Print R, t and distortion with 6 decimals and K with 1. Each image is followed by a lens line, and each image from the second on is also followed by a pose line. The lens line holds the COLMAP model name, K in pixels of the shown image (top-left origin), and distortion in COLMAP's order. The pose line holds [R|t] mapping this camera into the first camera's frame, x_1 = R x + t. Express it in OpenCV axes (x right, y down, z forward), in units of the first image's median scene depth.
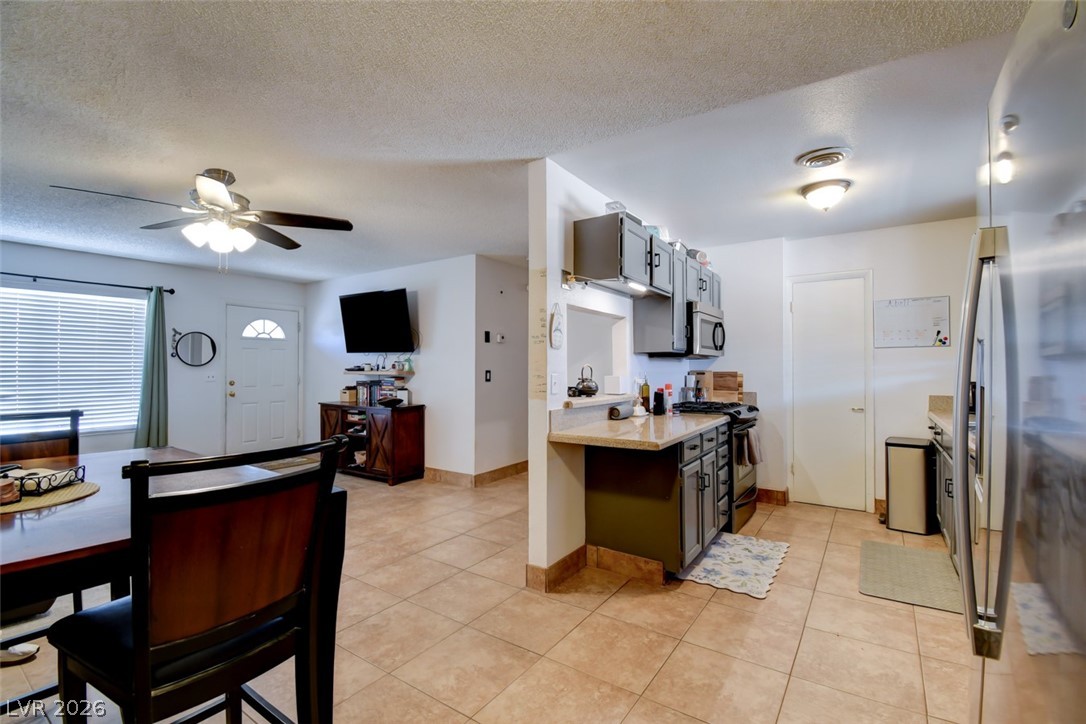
lens RADIAL K [[476.8, 0, 547.1], [0, 476.8, 367.3], [0, 0, 1]] dist [0.021204, -0.026592]
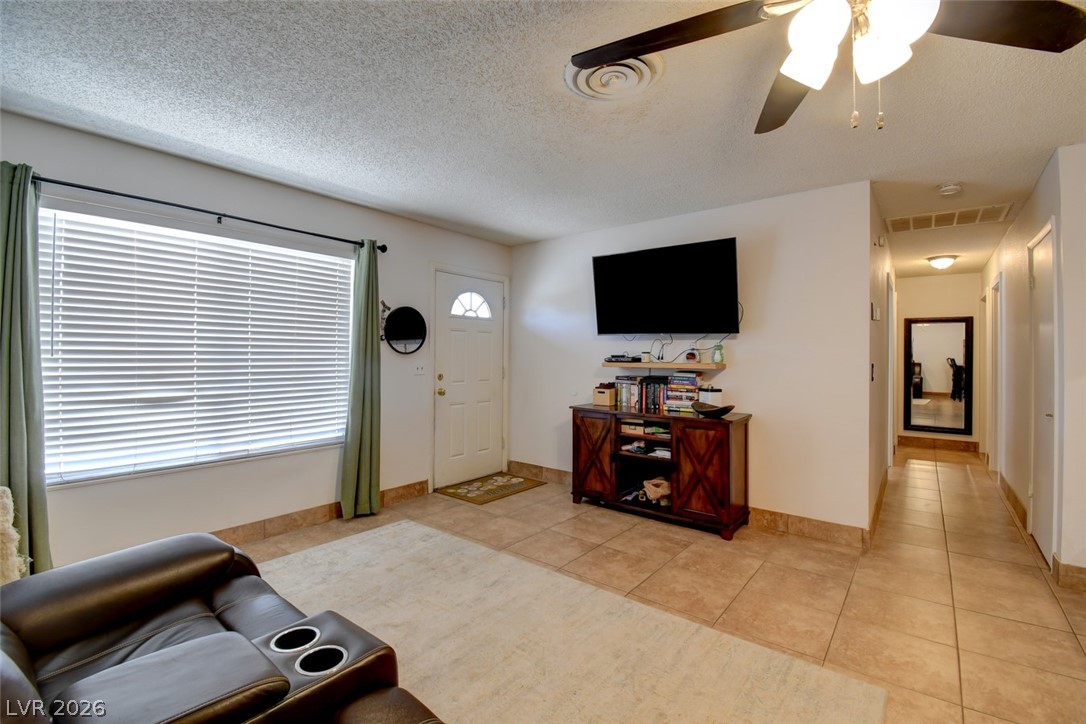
lens RADIAL K [[477.8, 0, 544.8], [0, 477.8, 357.6], [0, 0, 1]] dist [0.041683, -0.058578]
pose [[0.996999, 0.007000, -0.077097, -0.647426], [-0.006747, 0.999971, 0.003538, -0.001033], [0.077119, -0.003007, 0.997017, 0.405974]]
